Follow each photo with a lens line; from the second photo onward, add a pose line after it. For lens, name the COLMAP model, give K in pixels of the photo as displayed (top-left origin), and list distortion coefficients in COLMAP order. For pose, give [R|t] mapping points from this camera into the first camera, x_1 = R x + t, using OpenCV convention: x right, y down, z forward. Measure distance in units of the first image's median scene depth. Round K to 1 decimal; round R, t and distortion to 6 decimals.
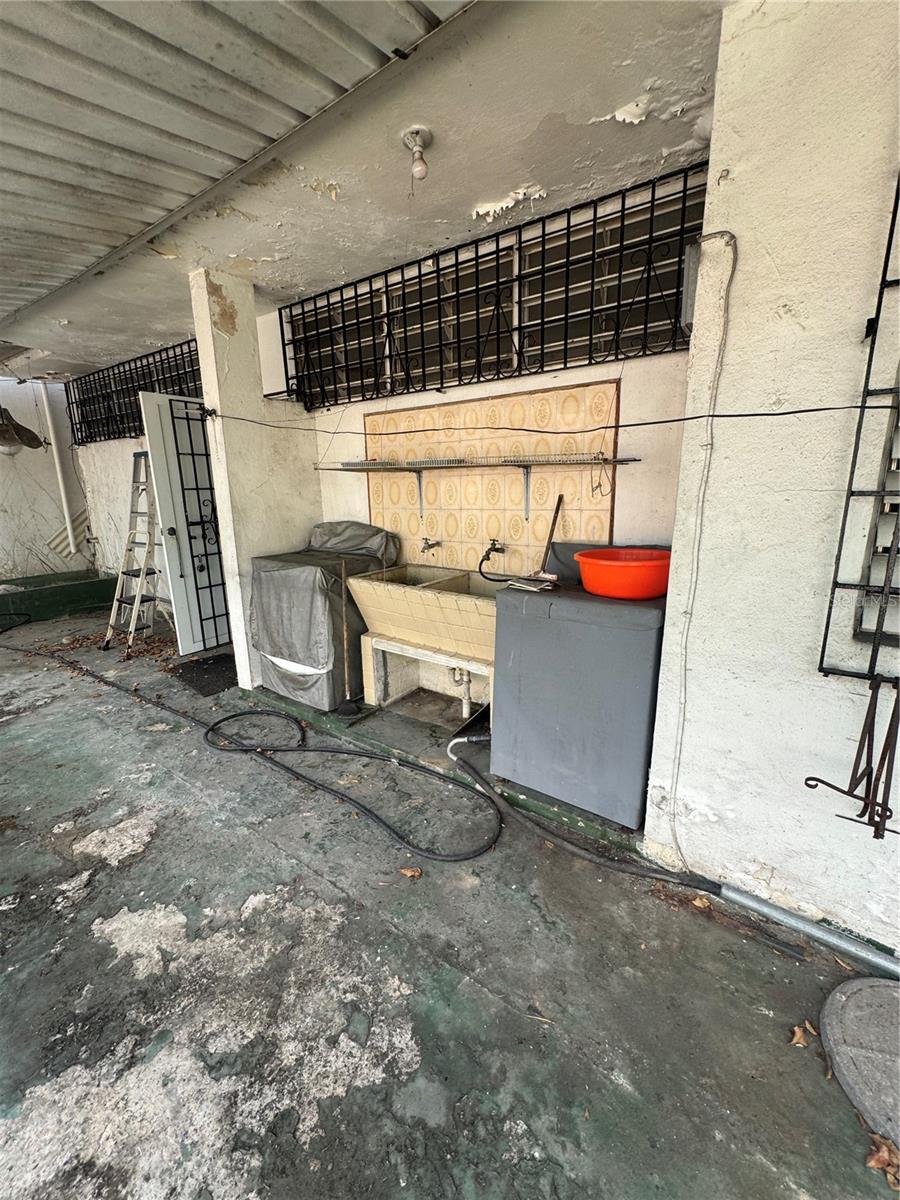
lens RADIAL K [[478.0, 0, 450.0], [0, 478.0, 600.0], [0, 0, 1]] dist [-0.003490, -0.000042]
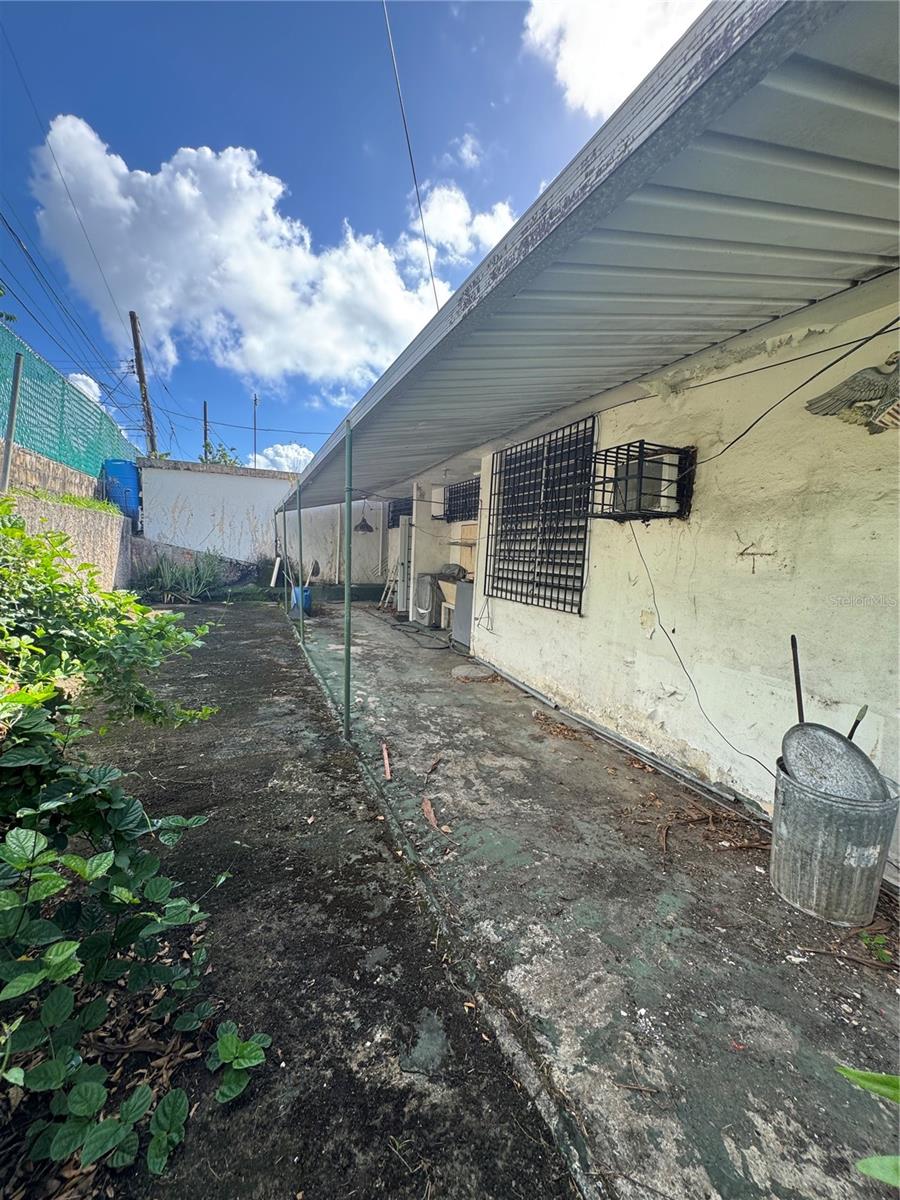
lens RADIAL K [[478.0, 0, 450.0], [0, 478.0, 600.0], [0, 0, 1]] dist [-0.003490, -0.000042]
pose [[0.844640, 0.105672, -0.524801, 1.601083], [-0.175898, 0.980677, -0.085633, 0.355694], [0.505611, 0.164640, 0.846907, -1.643842]]
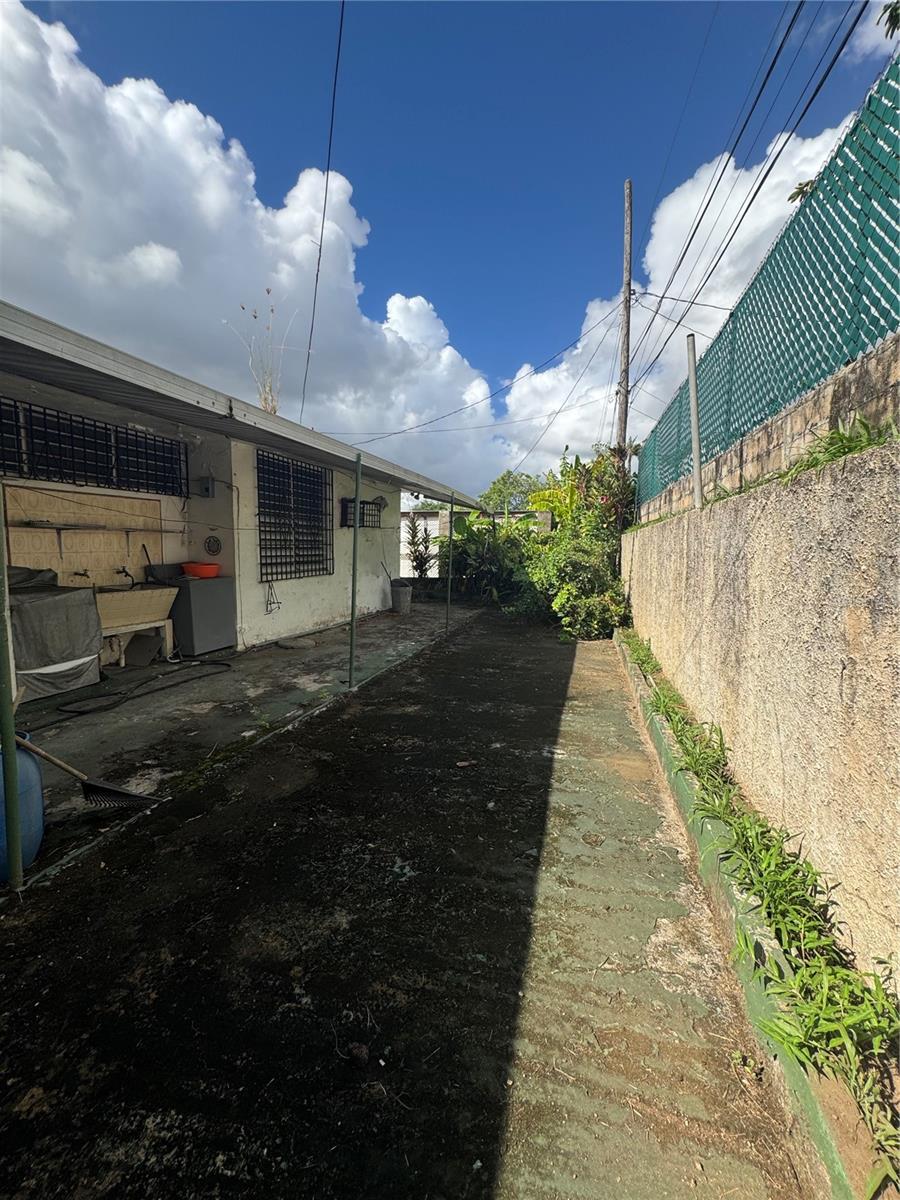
lens RADIAL K [[478.0, 0, 450.0], [0, 478.0, 600.0], [0, 0, 1]] dist [-0.003490, -0.000042]
pose [[-0.324398, -0.111848, 0.939285, -2.455772], [0.187912, 0.965574, 0.179877, -0.105534], [-0.927068, 0.234854, -0.292213, 0.398857]]
